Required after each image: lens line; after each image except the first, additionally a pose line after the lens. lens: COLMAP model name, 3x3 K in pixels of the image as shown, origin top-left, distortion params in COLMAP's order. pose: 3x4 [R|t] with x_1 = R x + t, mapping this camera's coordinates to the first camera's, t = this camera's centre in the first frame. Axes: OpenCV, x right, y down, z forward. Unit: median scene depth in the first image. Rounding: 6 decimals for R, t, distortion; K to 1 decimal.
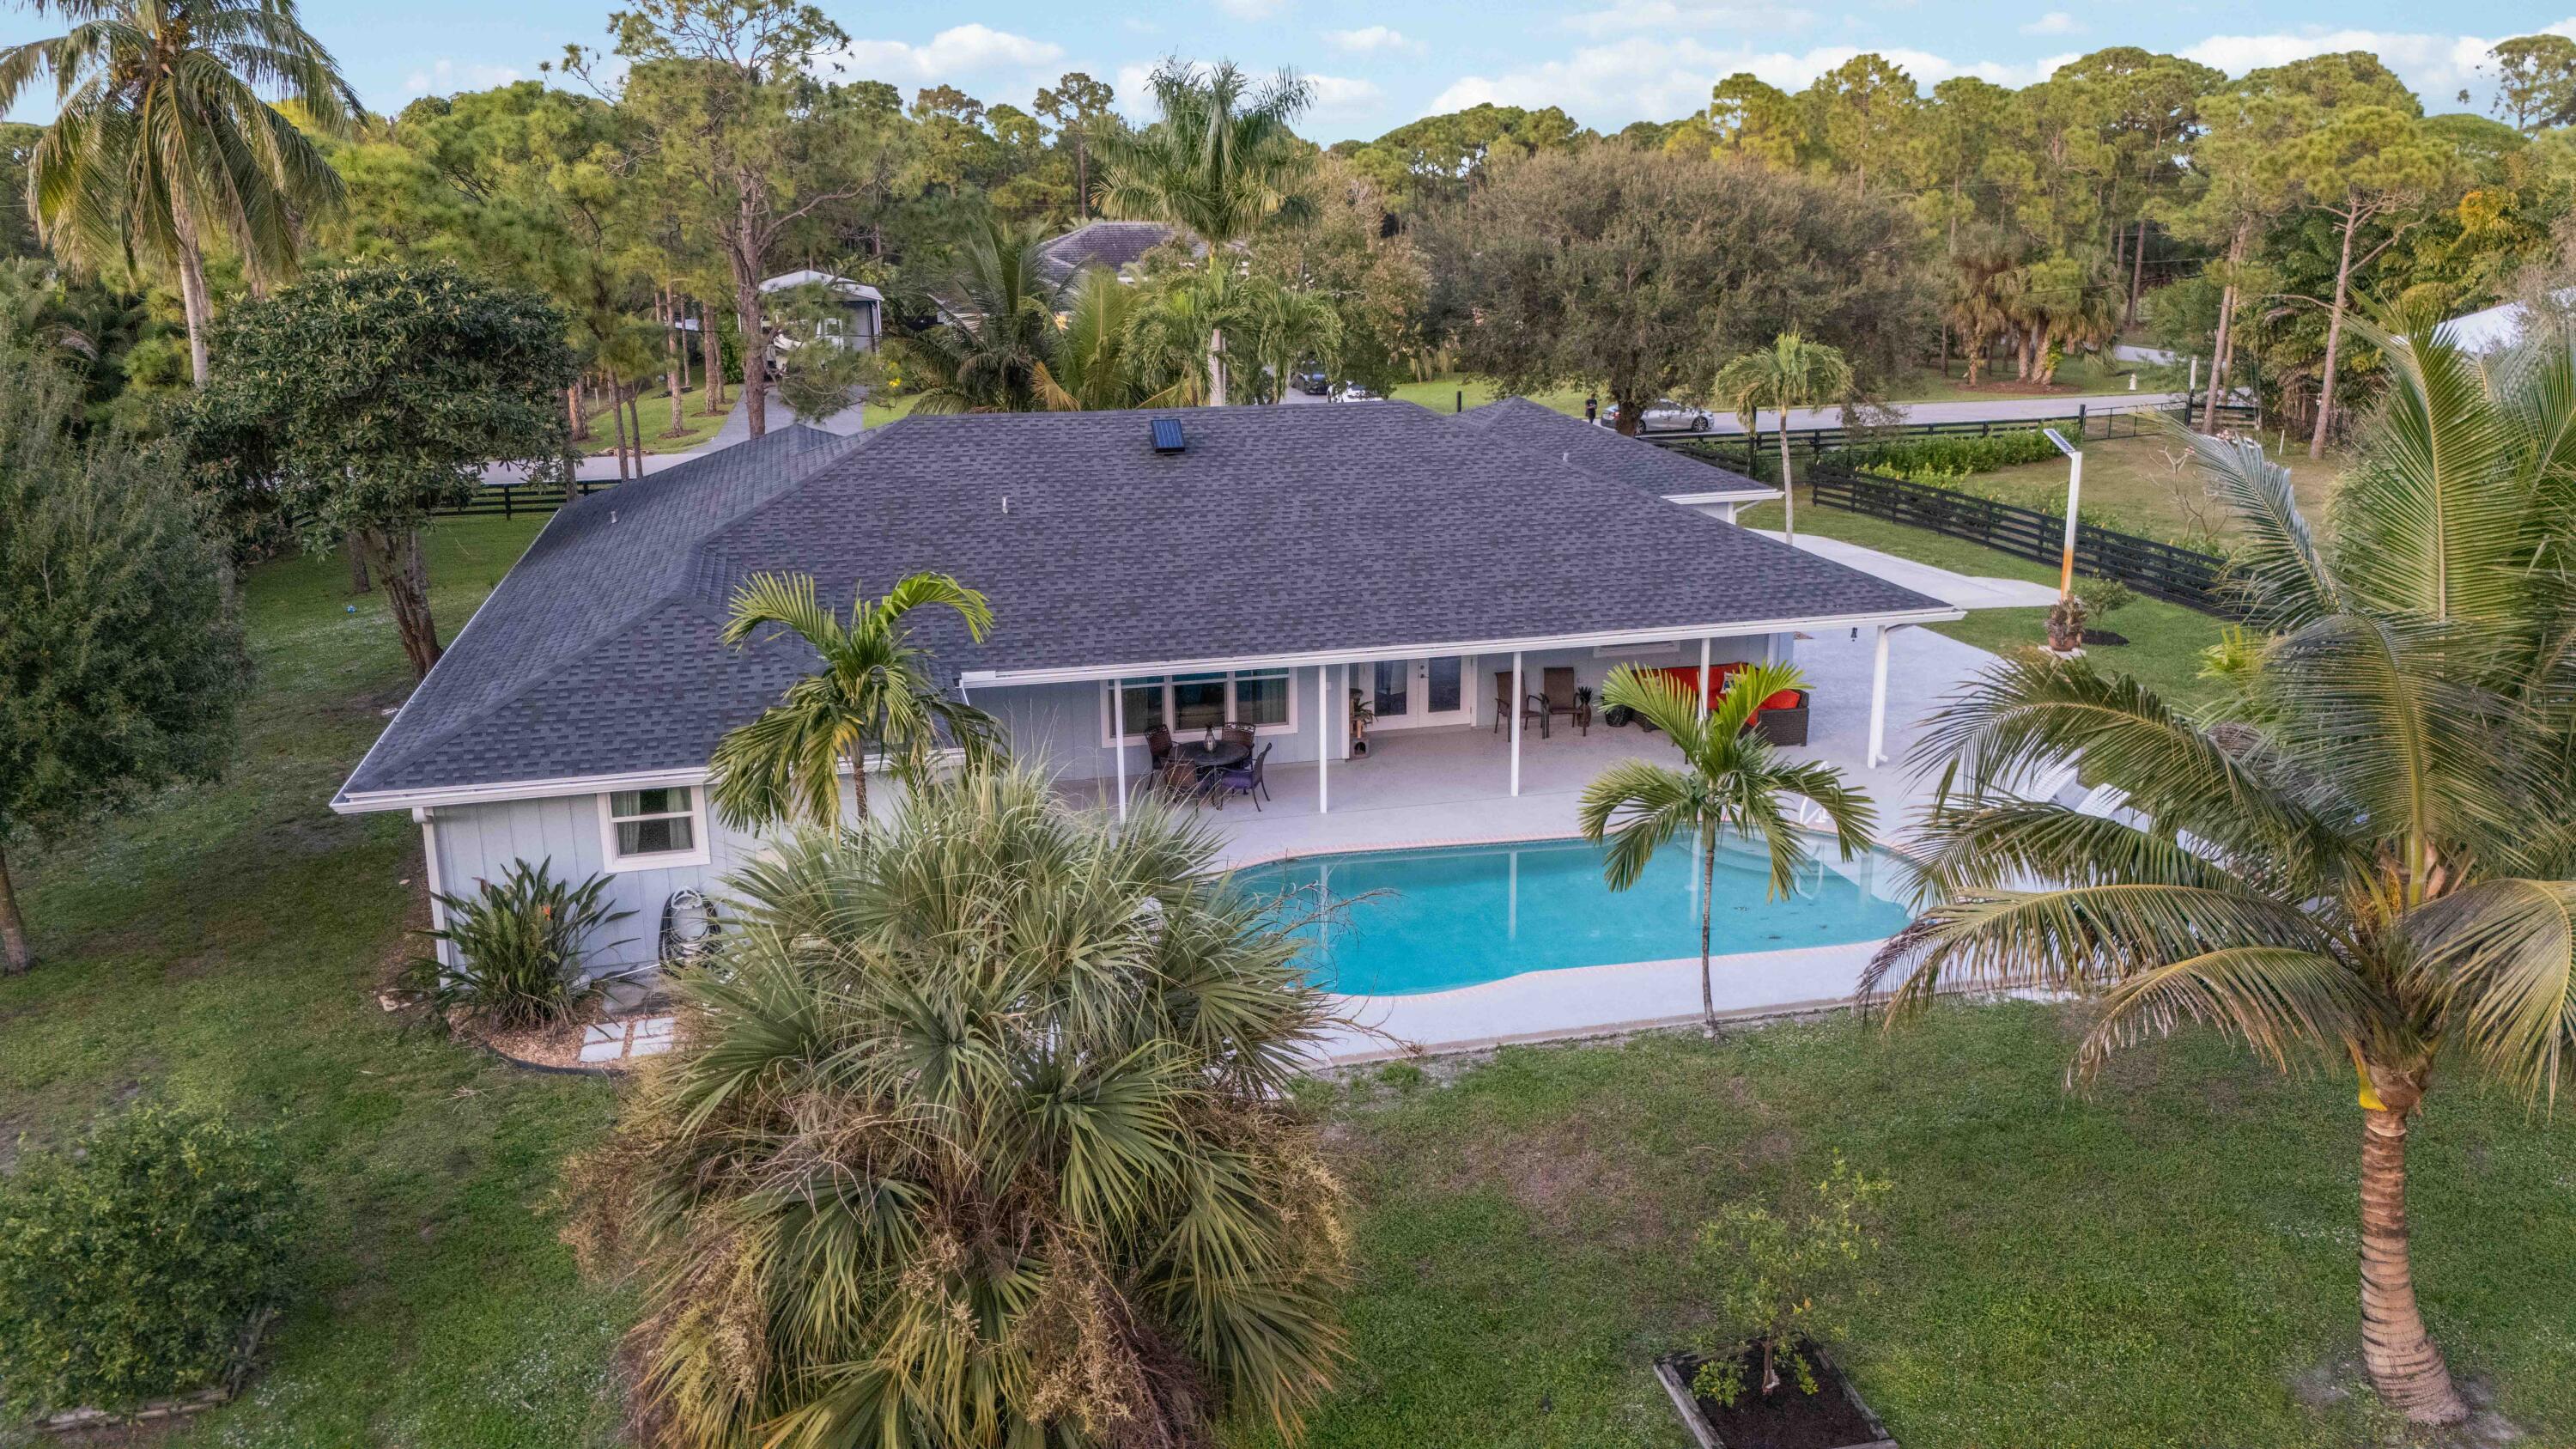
lens RADIAL K [[1901.2, 0, 1288.0], [0, 1901.2, 724.5], [0, 0, 1]] dist [0.047145, -0.042272]
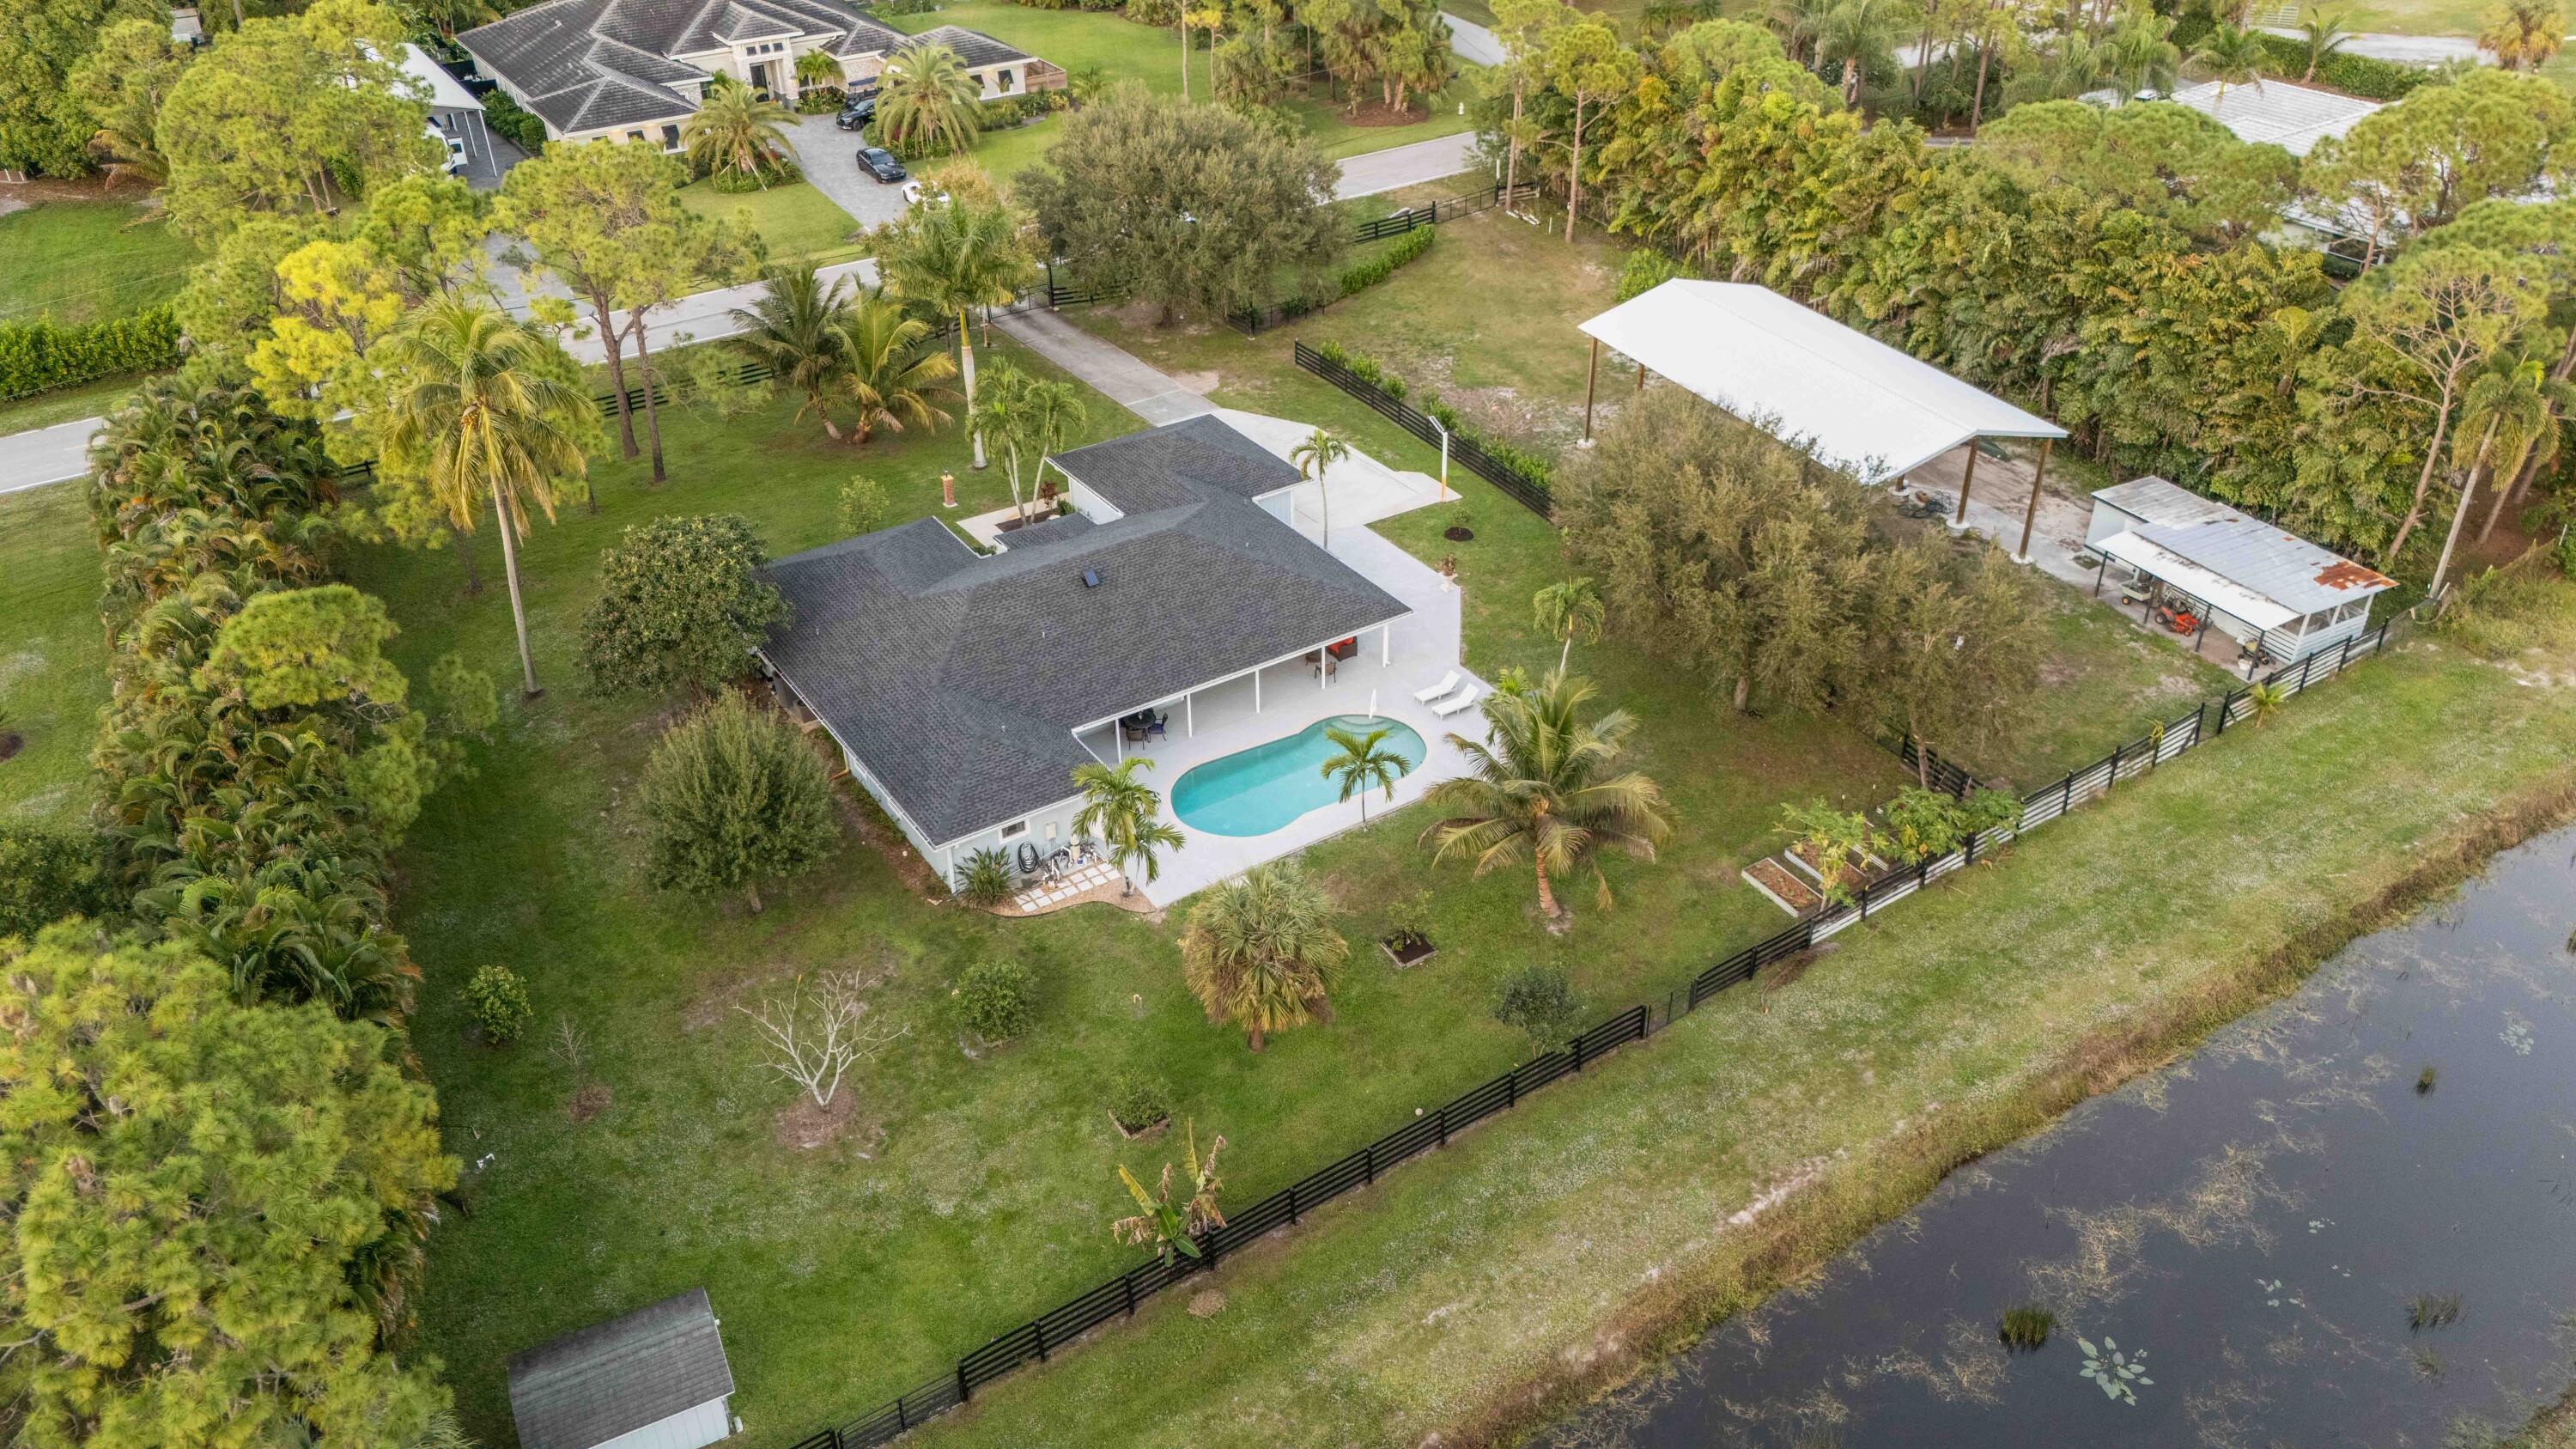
lens RADIAL K [[1901.2, 0, 1288.0], [0, 1901.2, 724.5], [0, 0, 1]] dist [0.047145, -0.042272]
pose [[0.943992, -0.180944, 0.275931, -0.228642], [0.089822, 0.945571, 0.312773, -0.309091], [-0.317506, -0.270471, 0.908865, -0.552377]]
